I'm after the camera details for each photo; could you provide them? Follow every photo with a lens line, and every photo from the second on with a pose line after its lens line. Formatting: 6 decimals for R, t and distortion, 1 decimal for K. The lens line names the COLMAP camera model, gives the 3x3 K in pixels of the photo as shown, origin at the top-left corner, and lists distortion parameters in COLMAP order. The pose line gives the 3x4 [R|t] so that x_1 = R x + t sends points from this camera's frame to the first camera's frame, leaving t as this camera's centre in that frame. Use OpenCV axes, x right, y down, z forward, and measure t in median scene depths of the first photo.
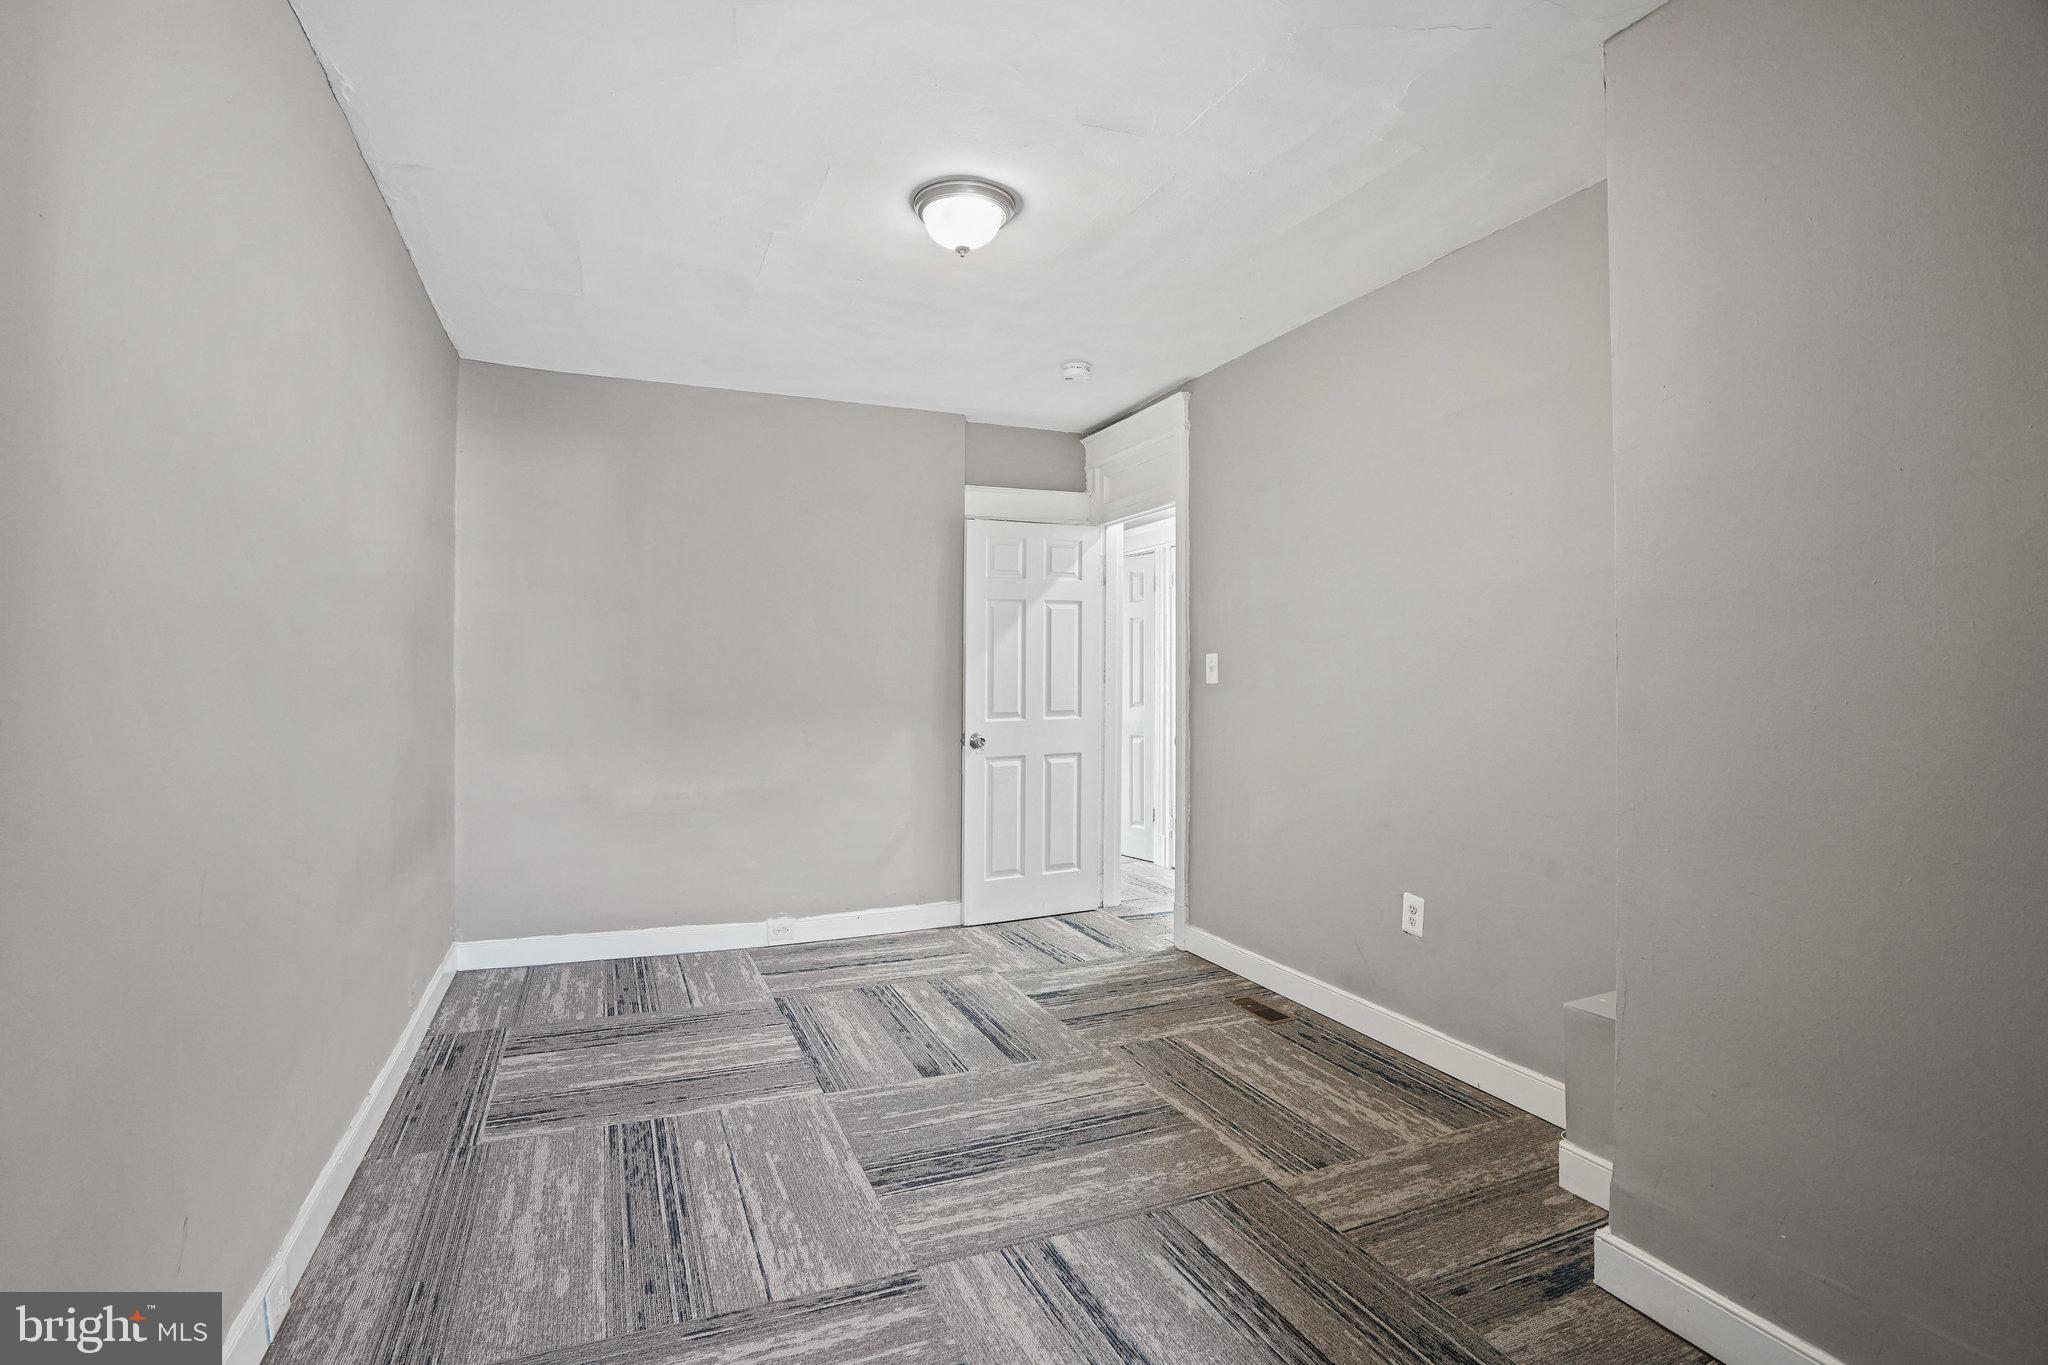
lens RADIAL K [[982.1, 0, 1012.4], [0, 982.1, 677.4], [0, 0, 1]] dist [-0.025969, 0.007687]
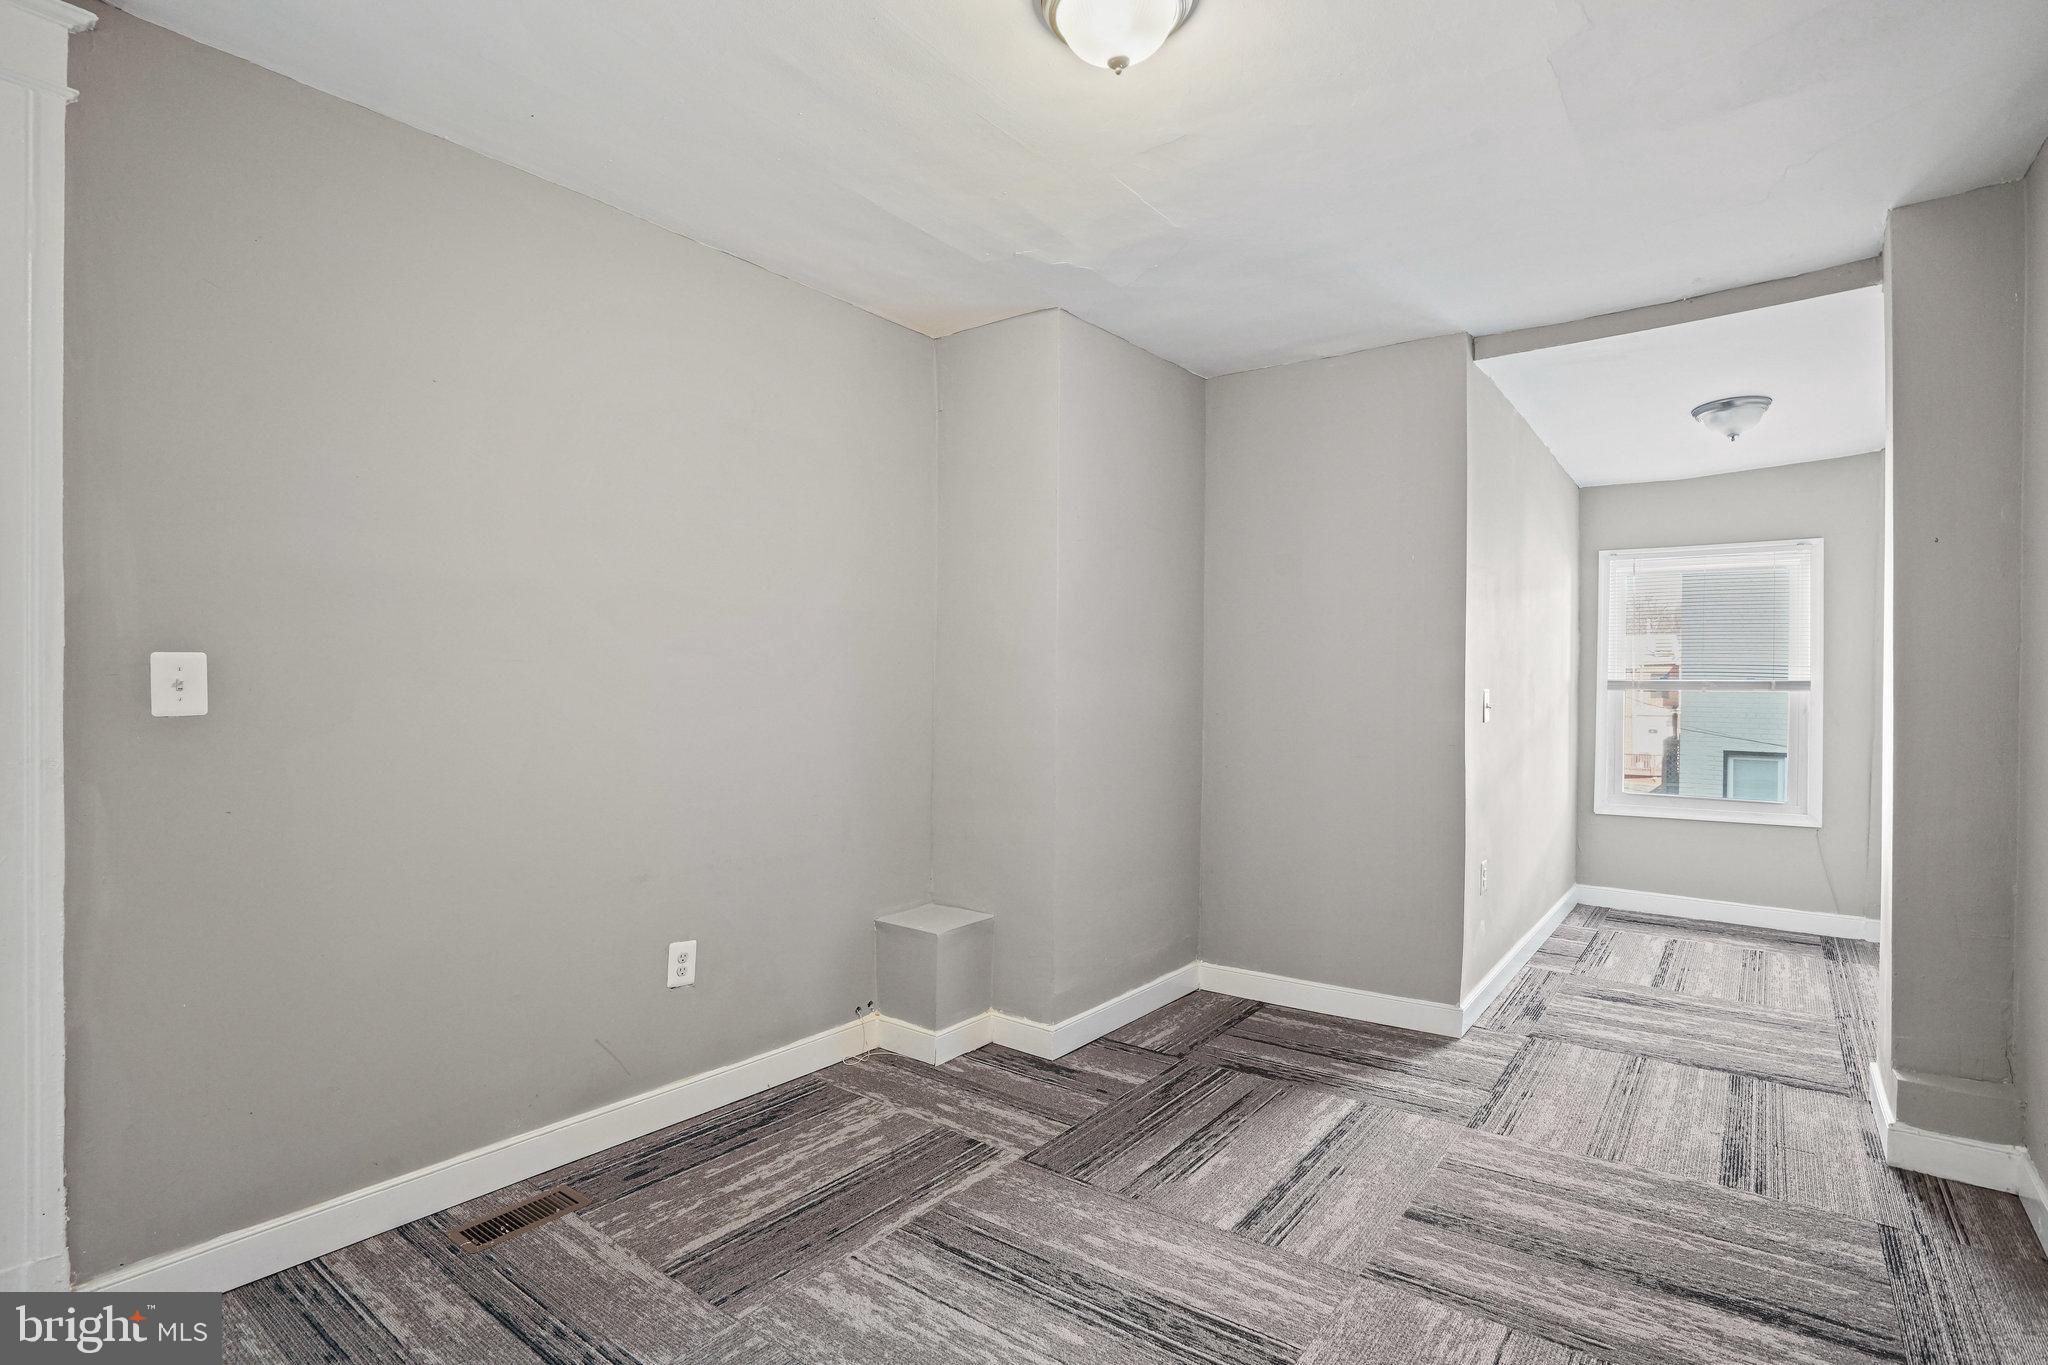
lens RADIAL K [[982.1, 0, 1007.8], [0, 982.1, 694.4], [0, 0, 1]] dist [-0.025969, 0.007687]
pose [[-0.484096, 0.003458, 0.875008, -0.642924], [0.000516, 0.999993, -0.003667, -0.003543], [-0.875015, -0.001323, -0.484095, 1.428609]]
